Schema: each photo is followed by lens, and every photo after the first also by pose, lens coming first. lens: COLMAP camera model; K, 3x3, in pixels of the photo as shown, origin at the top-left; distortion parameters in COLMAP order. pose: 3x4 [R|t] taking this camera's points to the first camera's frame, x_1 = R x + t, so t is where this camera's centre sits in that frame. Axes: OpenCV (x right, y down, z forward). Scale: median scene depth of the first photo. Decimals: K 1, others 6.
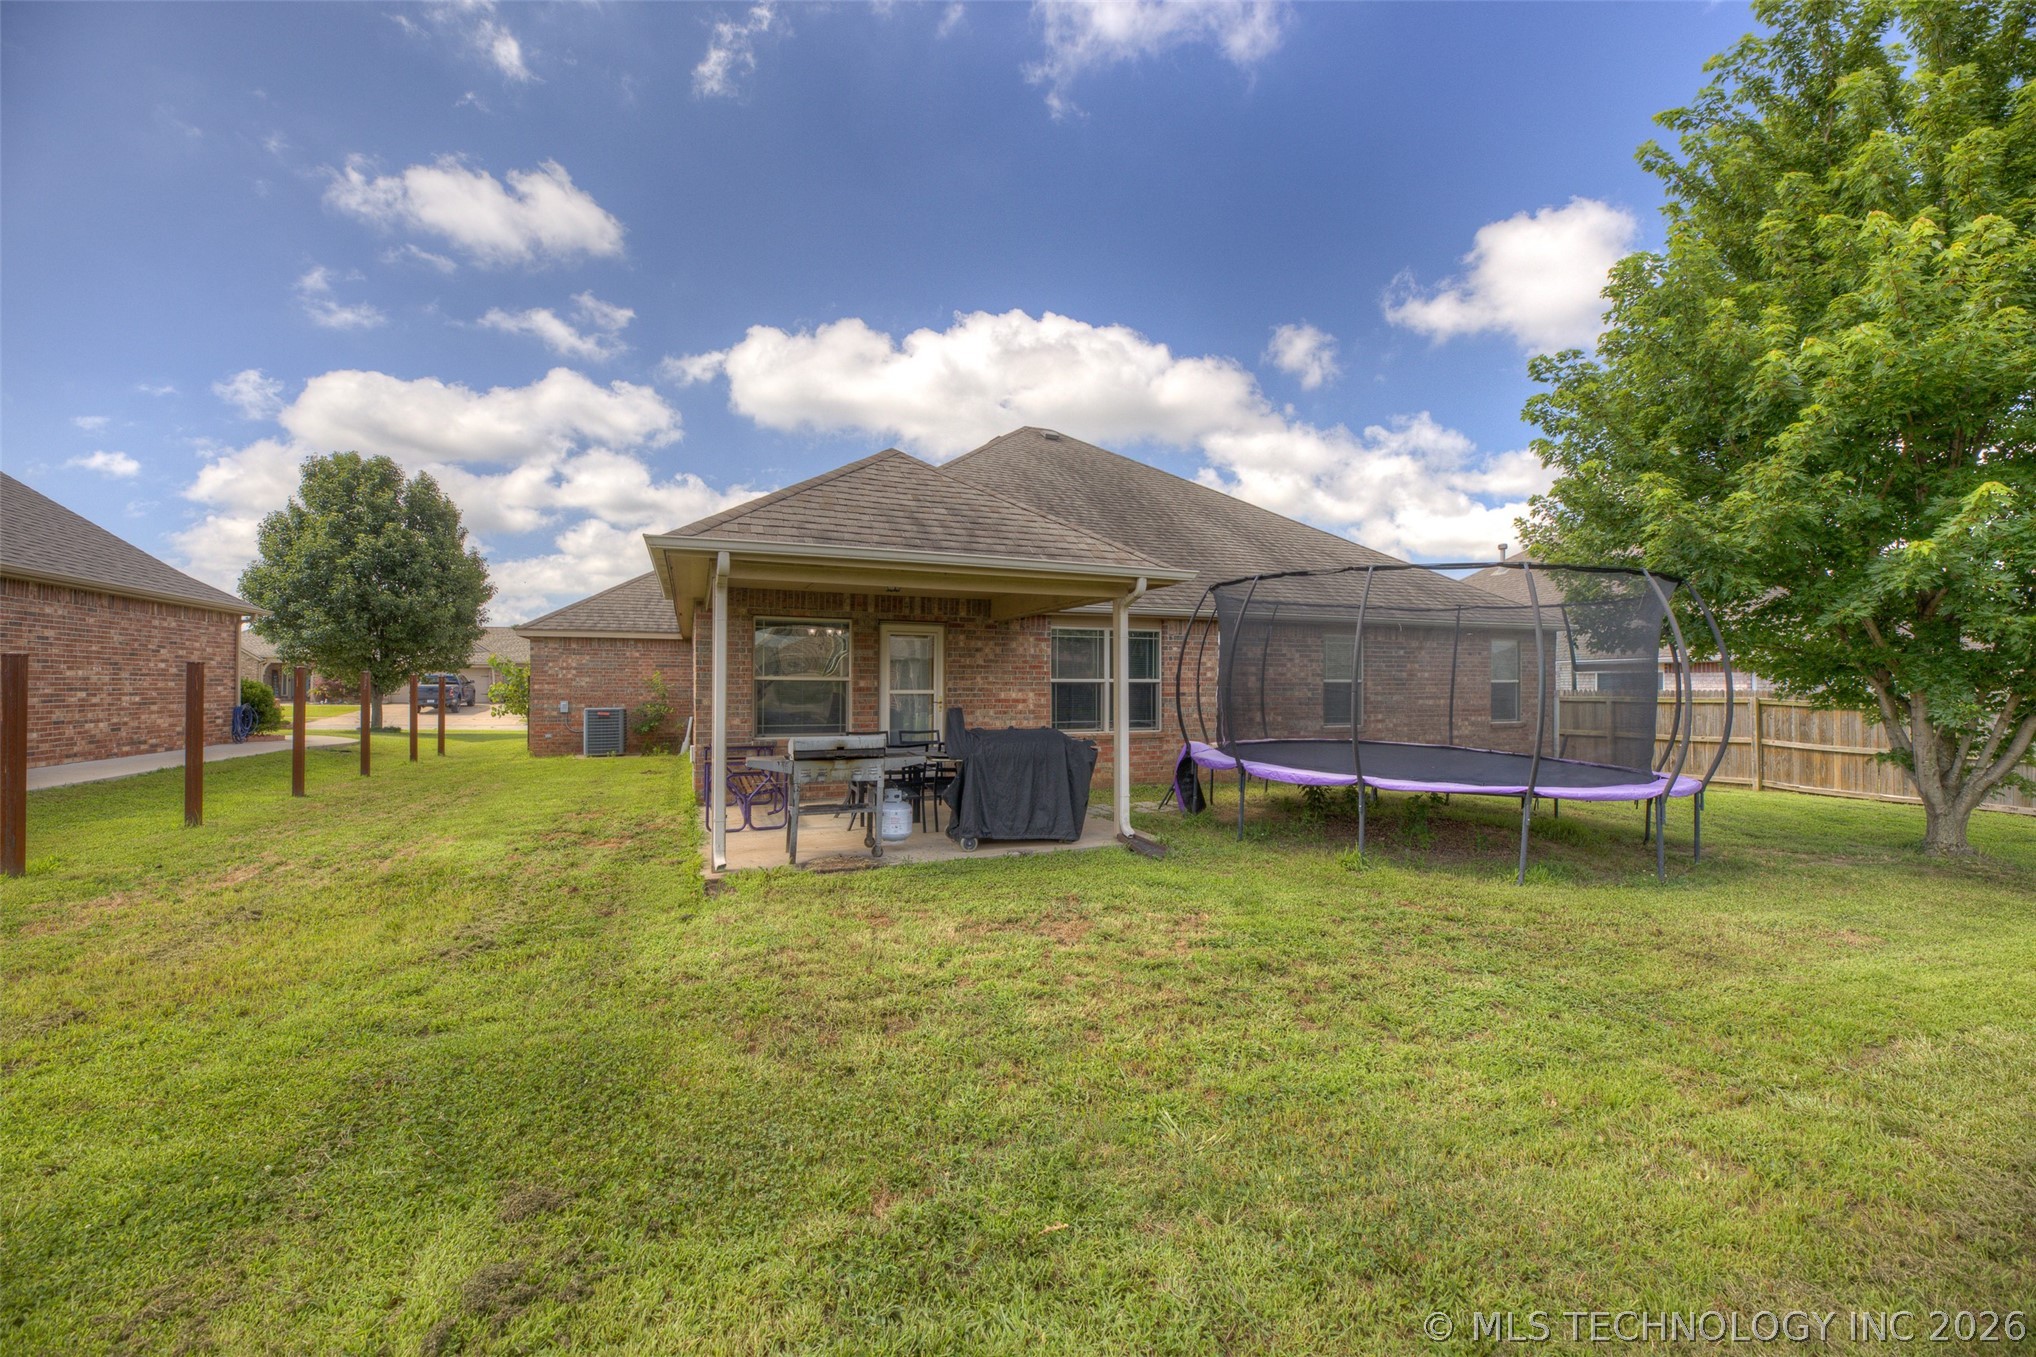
lens RADIAL K [[817.5, 0, 1009.8], [0, 817.5, 682.0], [0, 0, 1]] dist [0.005342, -0.002578]
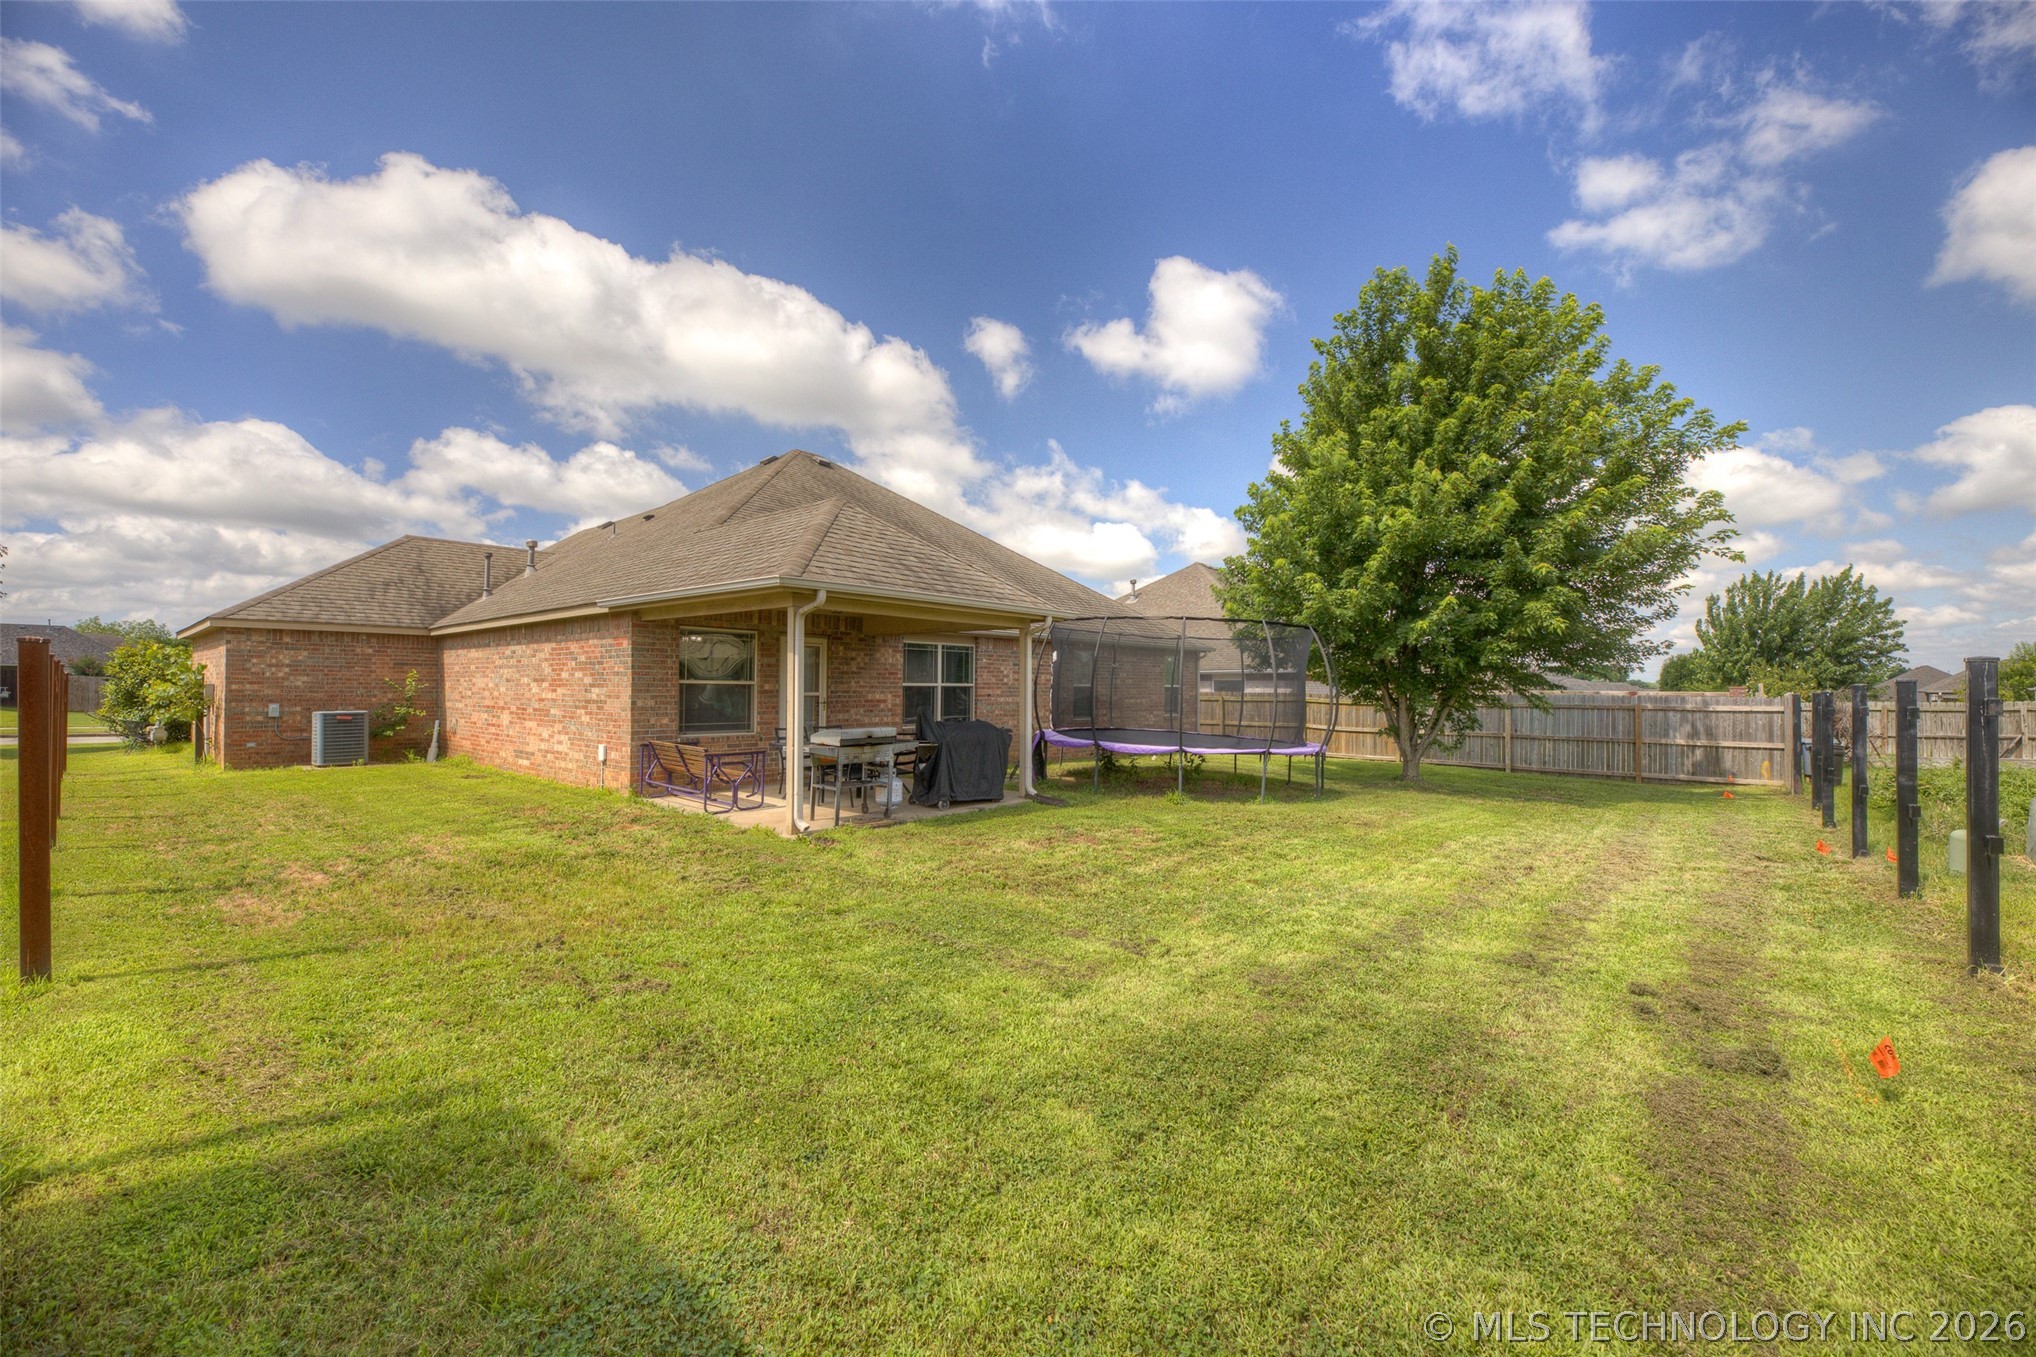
lens RADIAL K [[817.5, 0, 1021.2], [0, 817.5, 678.1], [0, 0, 1]] dist [0.005342, -0.002578]
pose [[0.887694, 0.009435, 0.460338, -0.393963], [-0.006709, 0.999949, -0.007558, -0.003840], [-0.460386, 0.003621, 0.887711, -0.193016]]
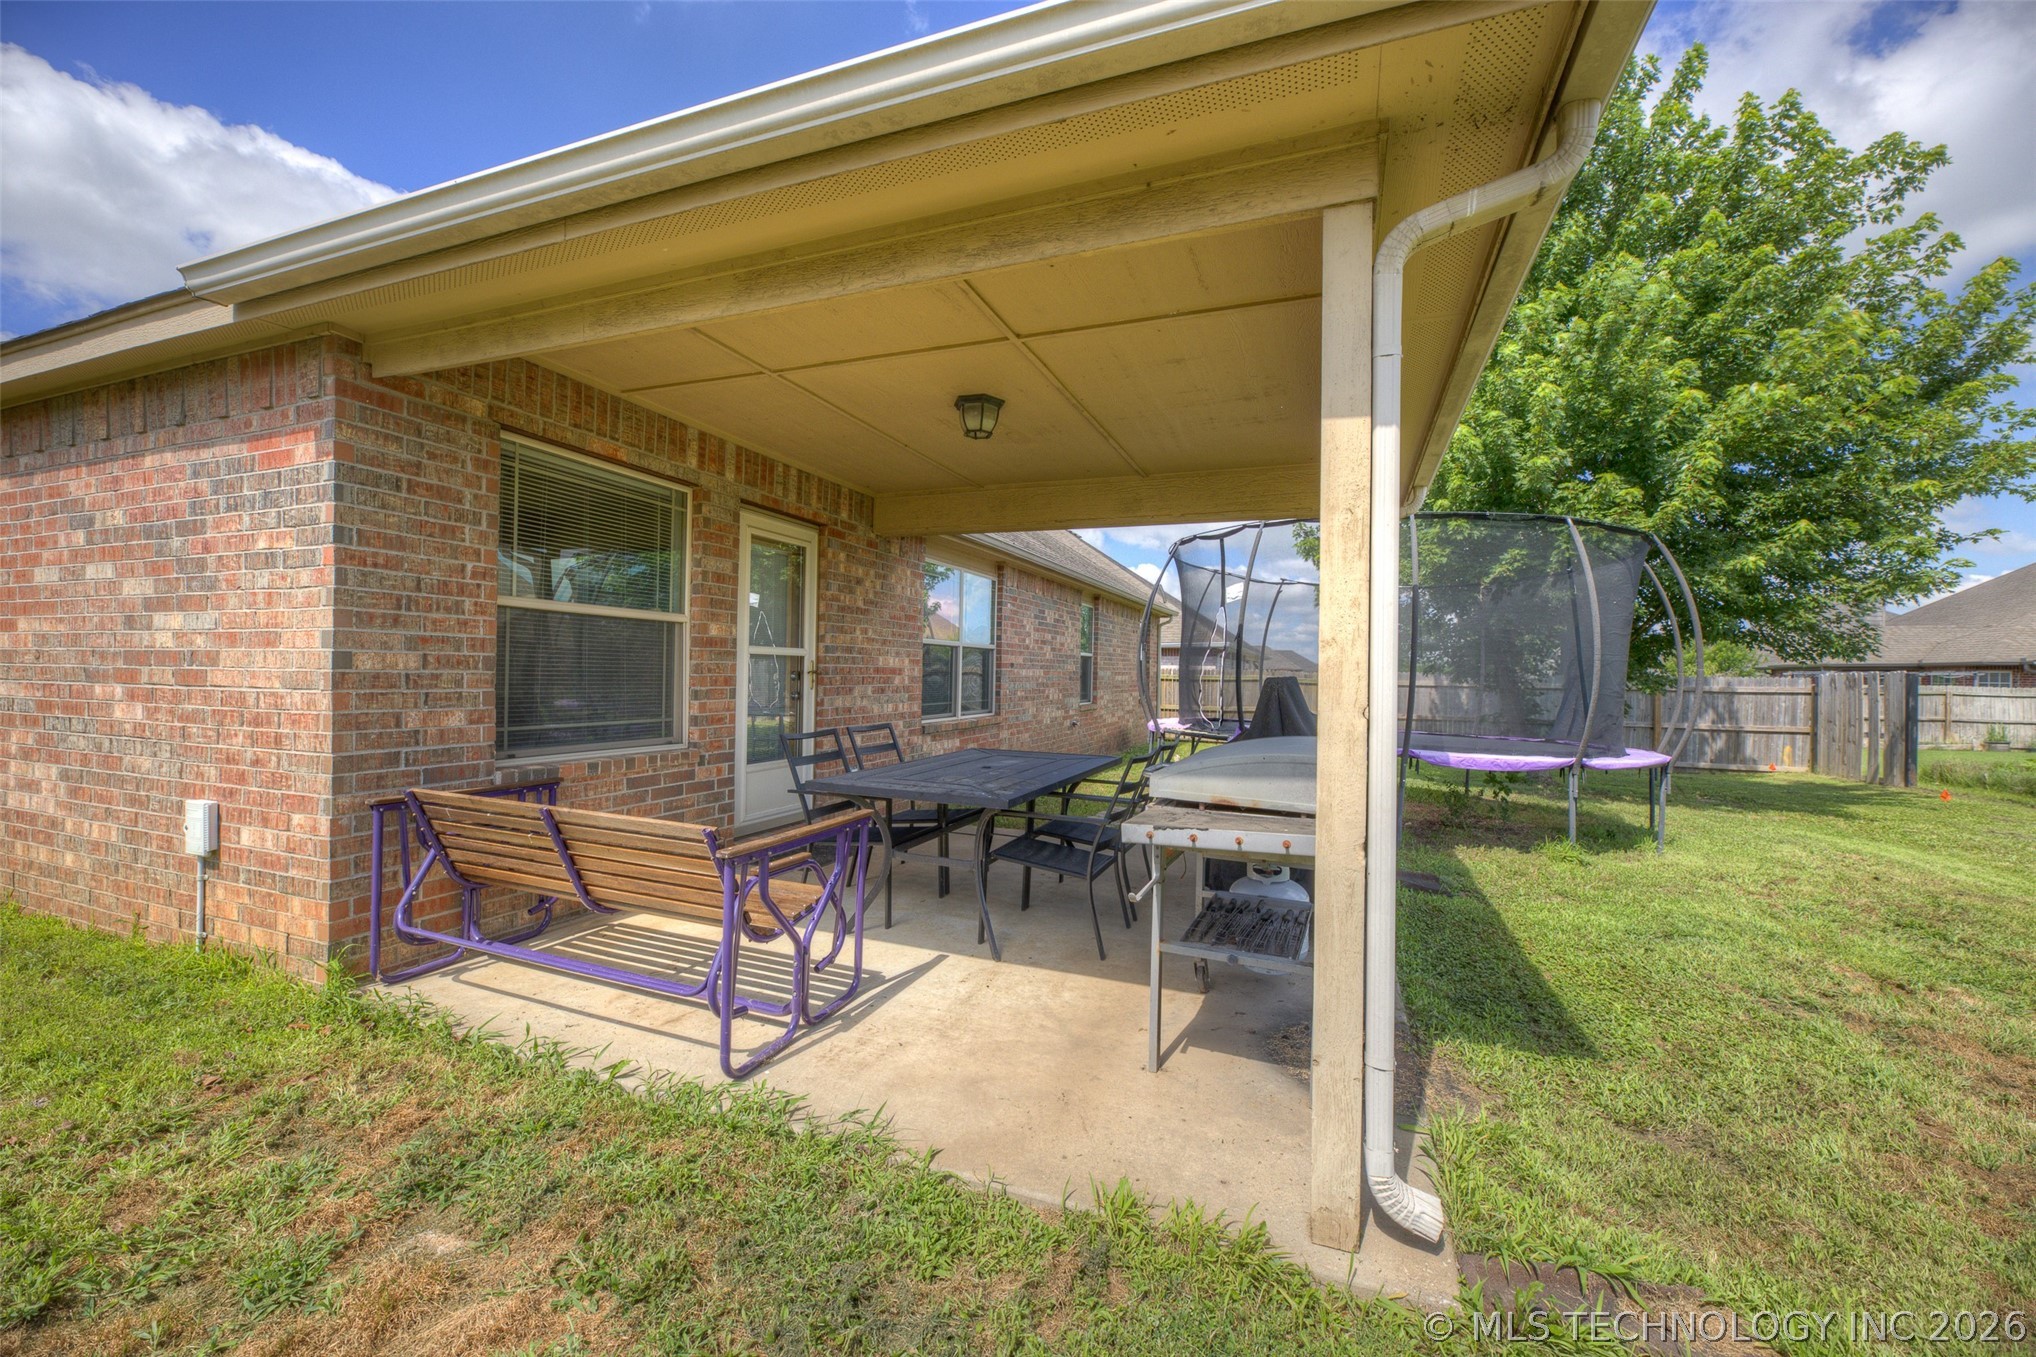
lens RADIAL K [[817.5, 0, 1018.8], [0, 817.5, 677.7], [0, 0, 1]] dist [0.005342, -0.002578]
pose [[0.688728, 0.004865, 0.725004, -0.399190], [-0.018017, 0.999784, 0.010407, 0.021465], [-0.724796, -0.020230, 0.688666, 0.551025]]
